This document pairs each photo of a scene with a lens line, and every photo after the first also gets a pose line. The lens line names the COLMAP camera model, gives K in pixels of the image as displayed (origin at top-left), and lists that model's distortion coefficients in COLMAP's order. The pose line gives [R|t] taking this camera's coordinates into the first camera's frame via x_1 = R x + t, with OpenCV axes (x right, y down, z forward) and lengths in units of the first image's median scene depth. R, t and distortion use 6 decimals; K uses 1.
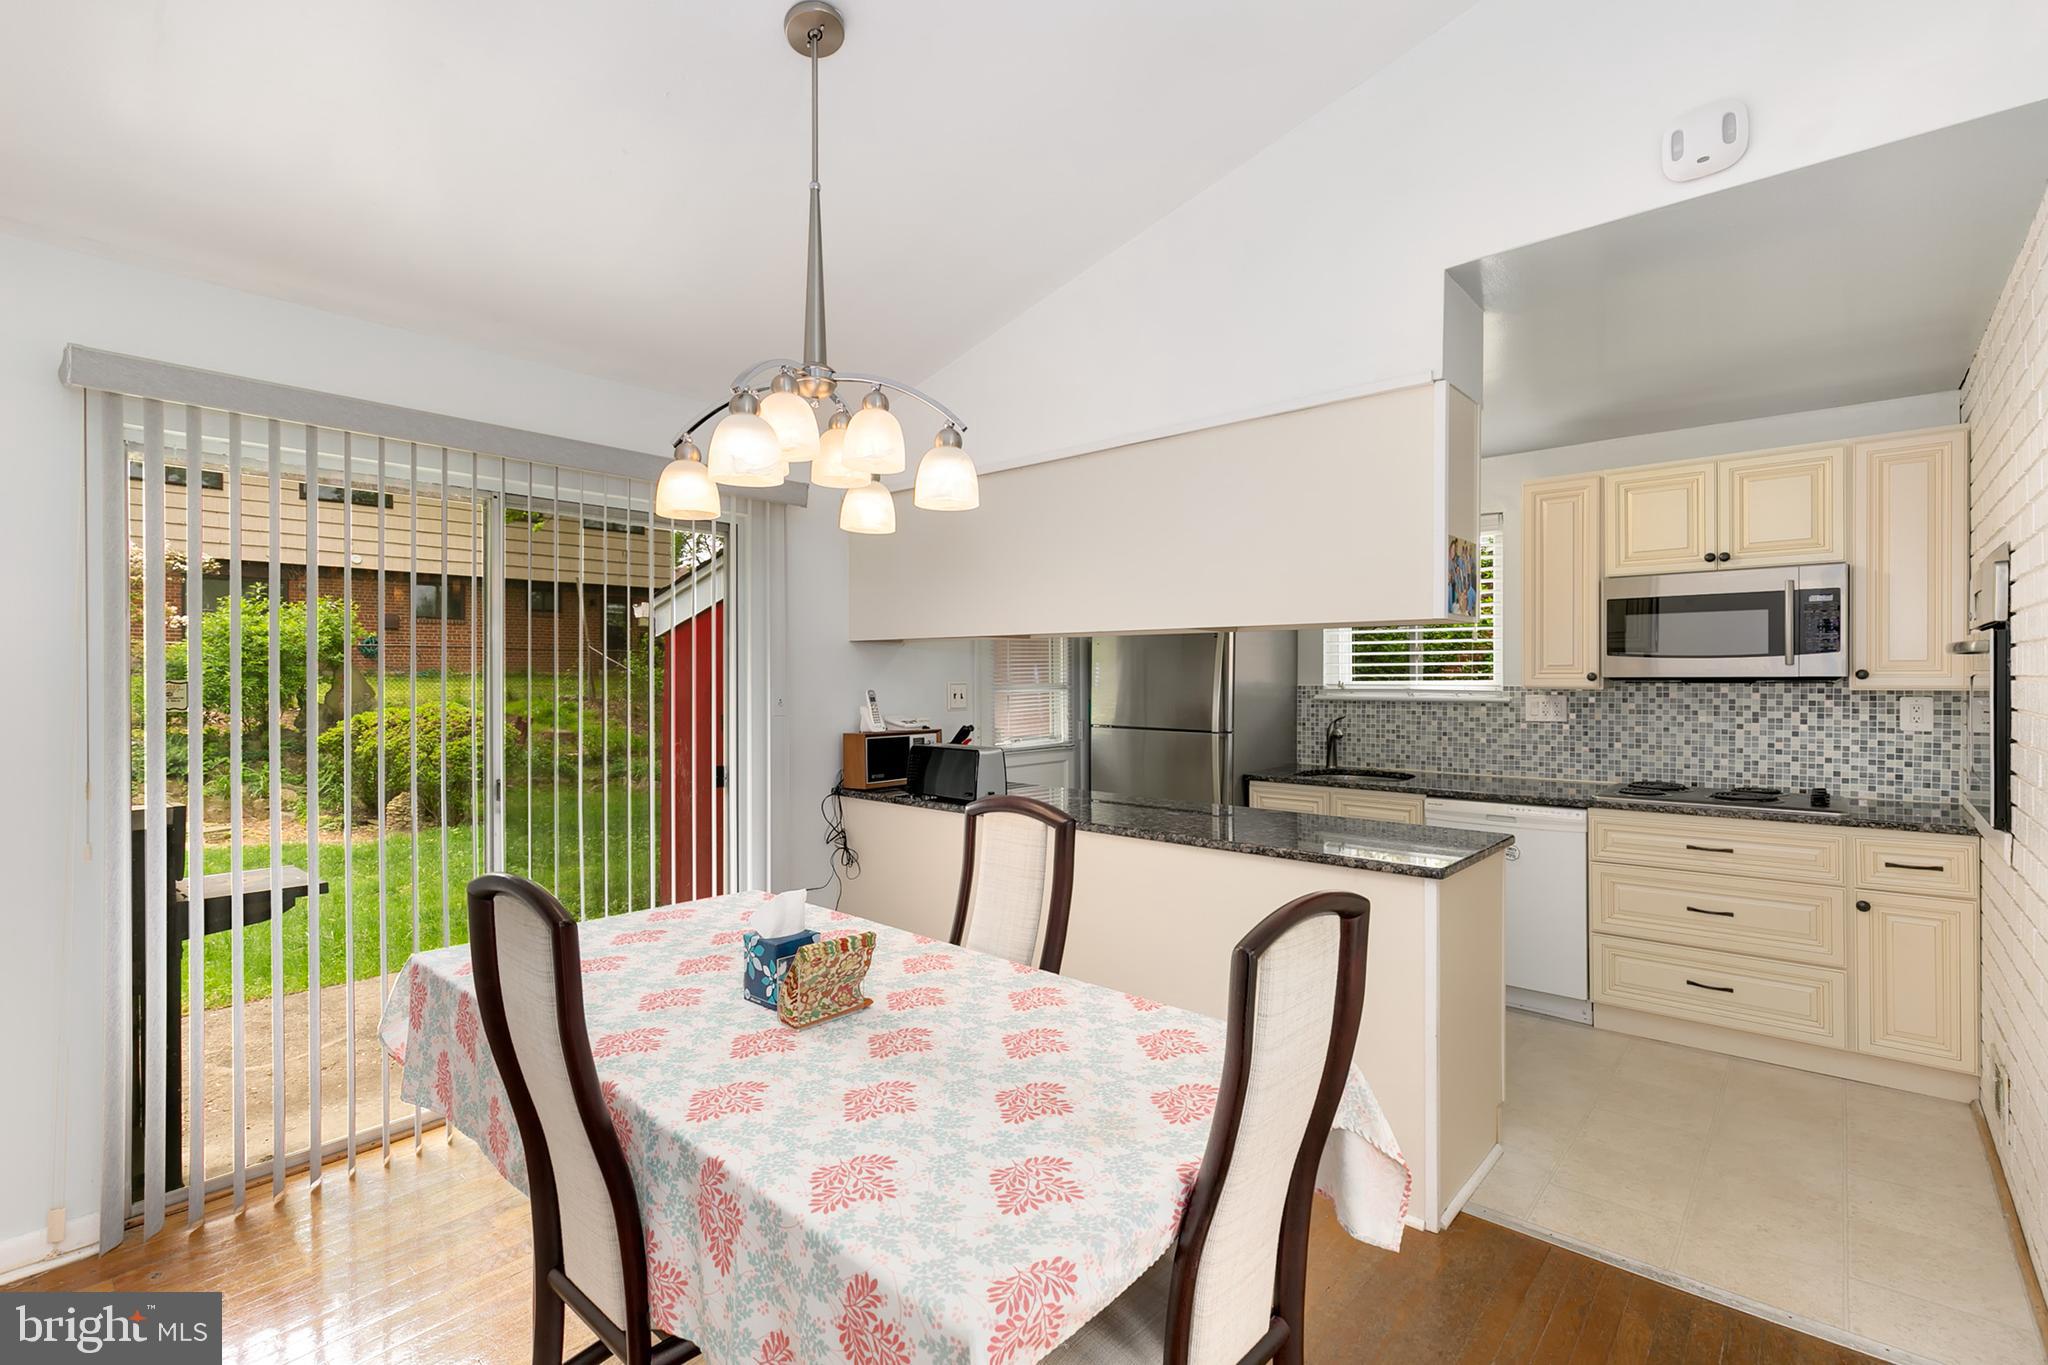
lens RADIAL K [[941.4, 0, 1016.2], [0, 941.4, 683.7], [0, 0, 1]] dist [0.006107, -0.000534]
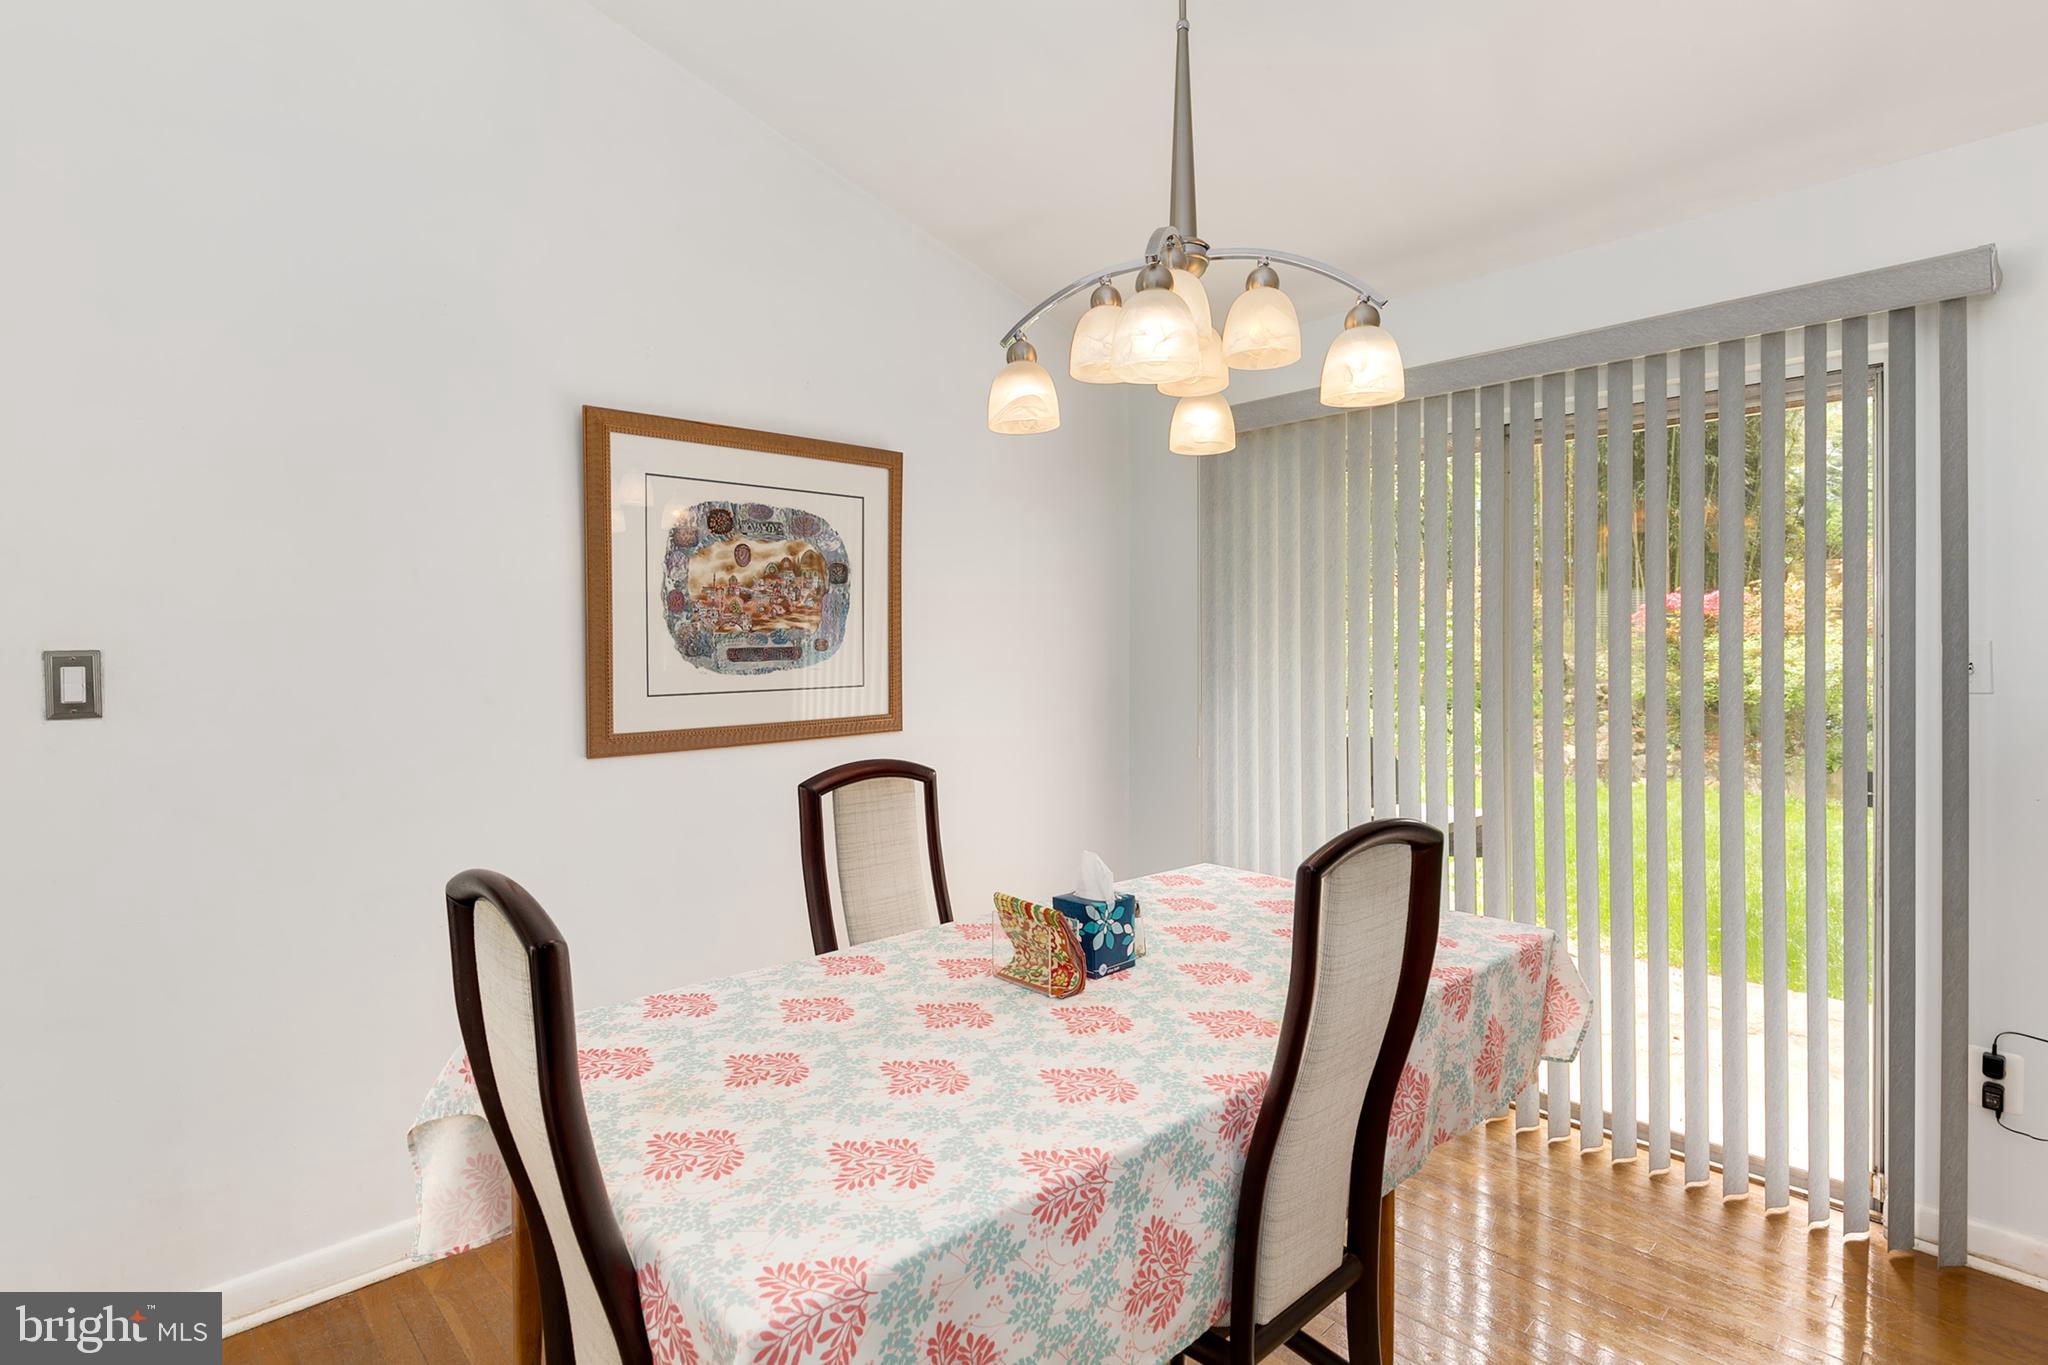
lens RADIAL K [[991.4, 0, 1020.2], [0, 991.4, 669.9], [0, 0, 1]] dist [-0.004679, -0.000258]
pose [[-0.084640, 0.017886, -0.996251, 0.376303], [-0.004787, 0.999820, 0.018356, 0.011659], [0.996400, 0.006323, -0.084539, 0.519468]]
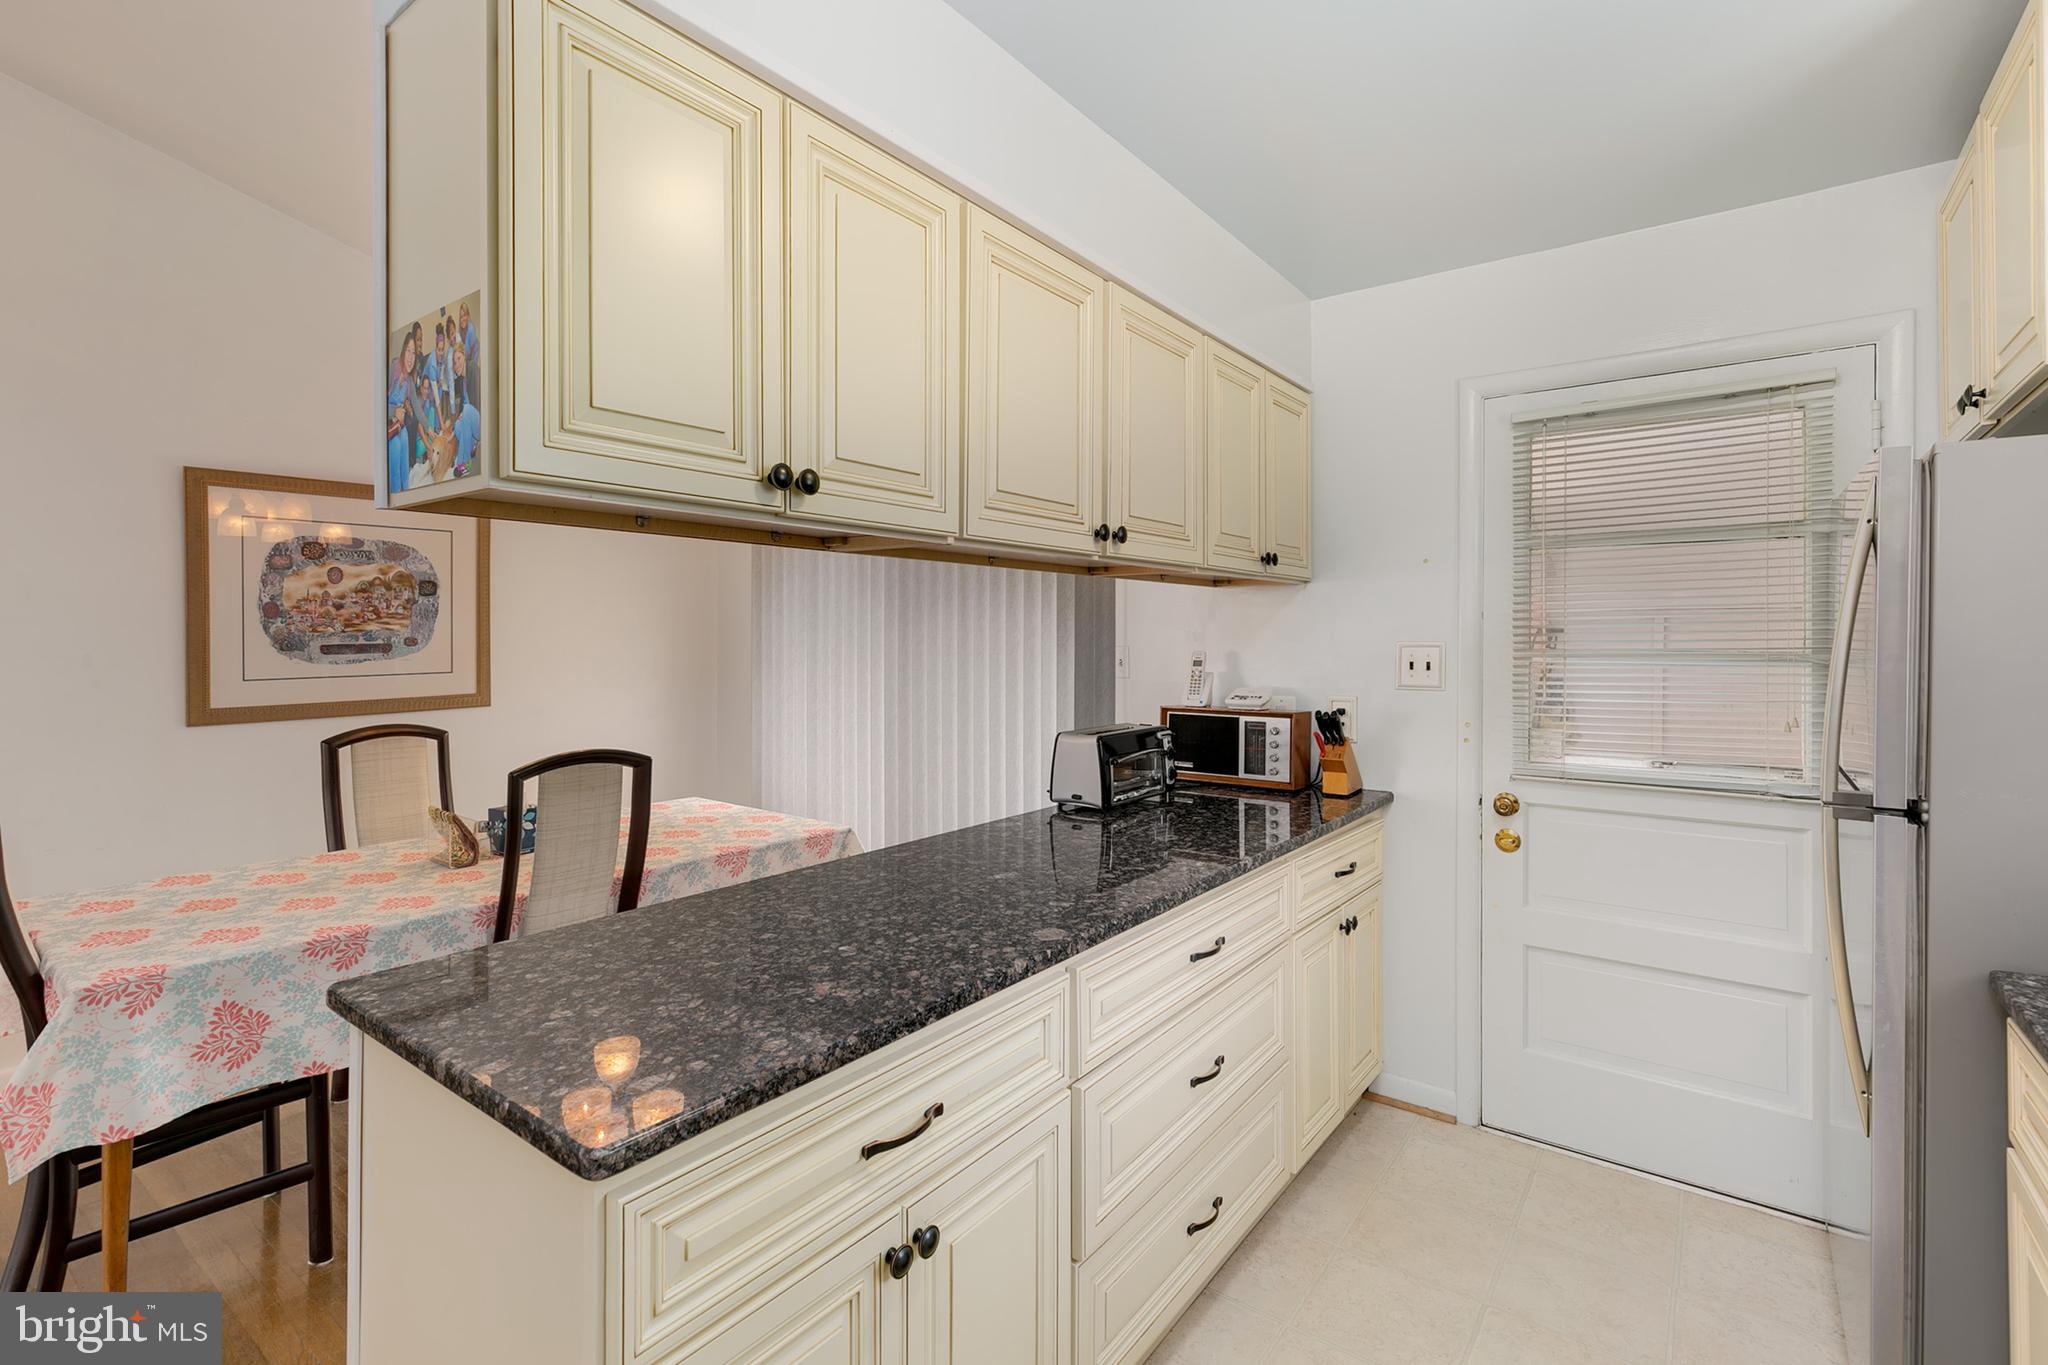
lens RADIAL K [[941.4, 0, 1022.2], [0, 941.4, 648.2], [0, 0, 1]] dist [0.006107, -0.000534]
pose [[0.072773, 0.011271, -0.997285, 0.631527], [-0.010238, 0.999892, 0.010553, -0.002403], [0.997296, 0.009442, 0.072881, 0.844421]]
